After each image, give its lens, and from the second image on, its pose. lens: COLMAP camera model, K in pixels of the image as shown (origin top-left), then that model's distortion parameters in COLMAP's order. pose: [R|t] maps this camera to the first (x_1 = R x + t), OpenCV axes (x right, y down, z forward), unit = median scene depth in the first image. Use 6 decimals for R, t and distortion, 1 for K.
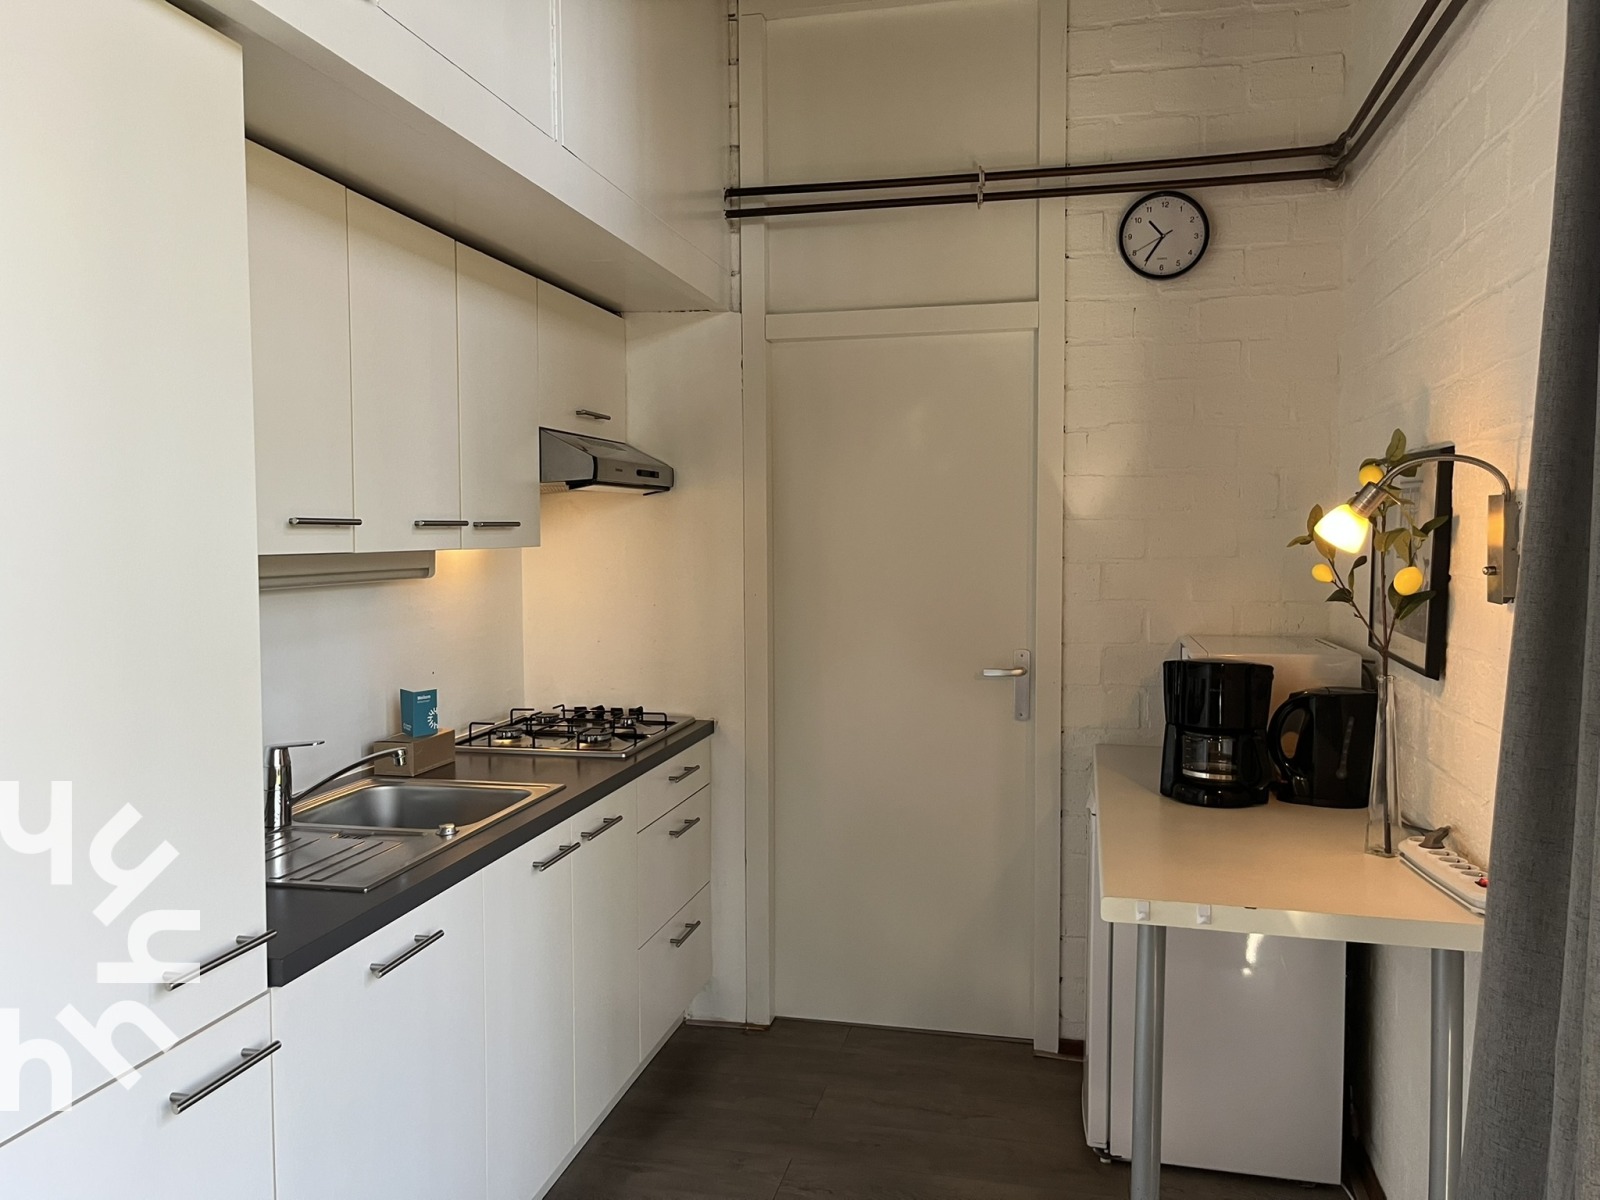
lens RADIAL K [[1127.9, 0, 800.0], [0, 1127.9, 600.0], [0, 0, 1]] dist [0.011813, -0.048642]
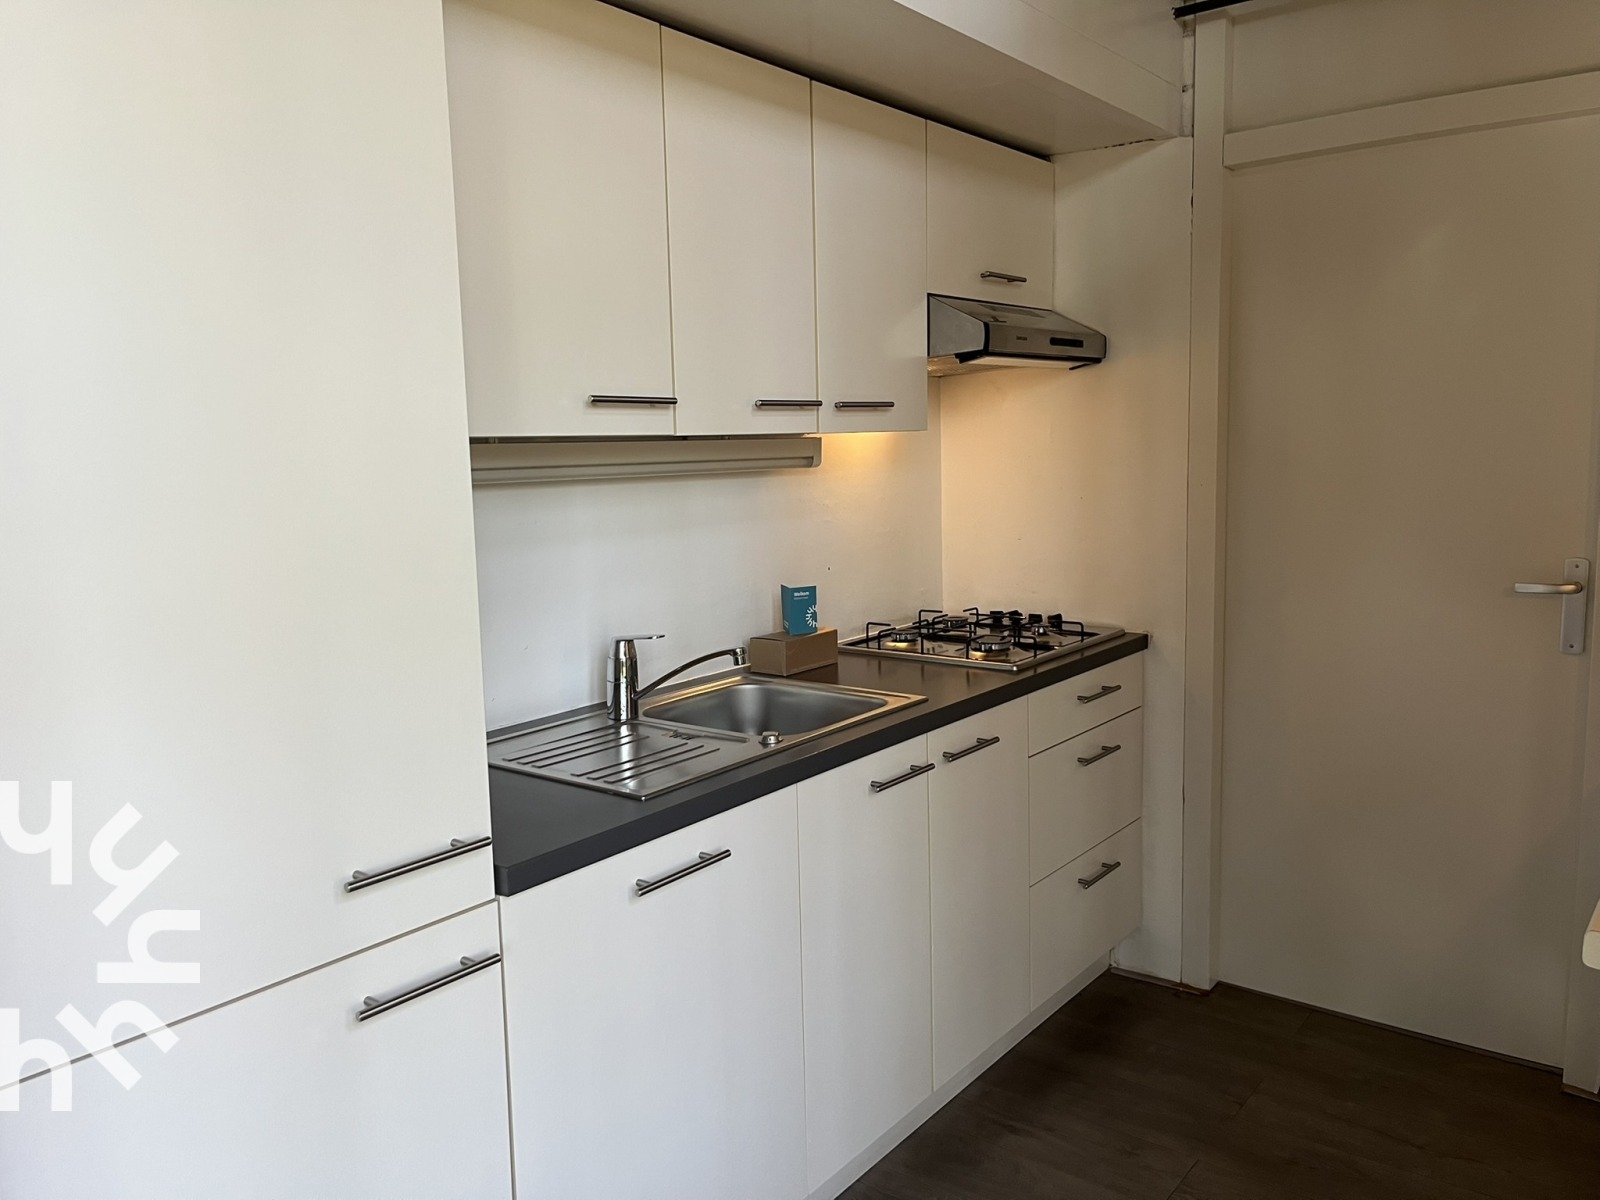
lens RADIAL K [[1127.9, 0, 800.0], [0, 1127.9, 600.0], [0, 0, 1]] dist [0.011813, -0.048642]
pose [[0.894176, 0.036659, -0.446213, 0.077763], [0.001405, 0.996407, 0.084677, 0.010314], [0.447714, -0.076343, 0.890912, 0.143128]]
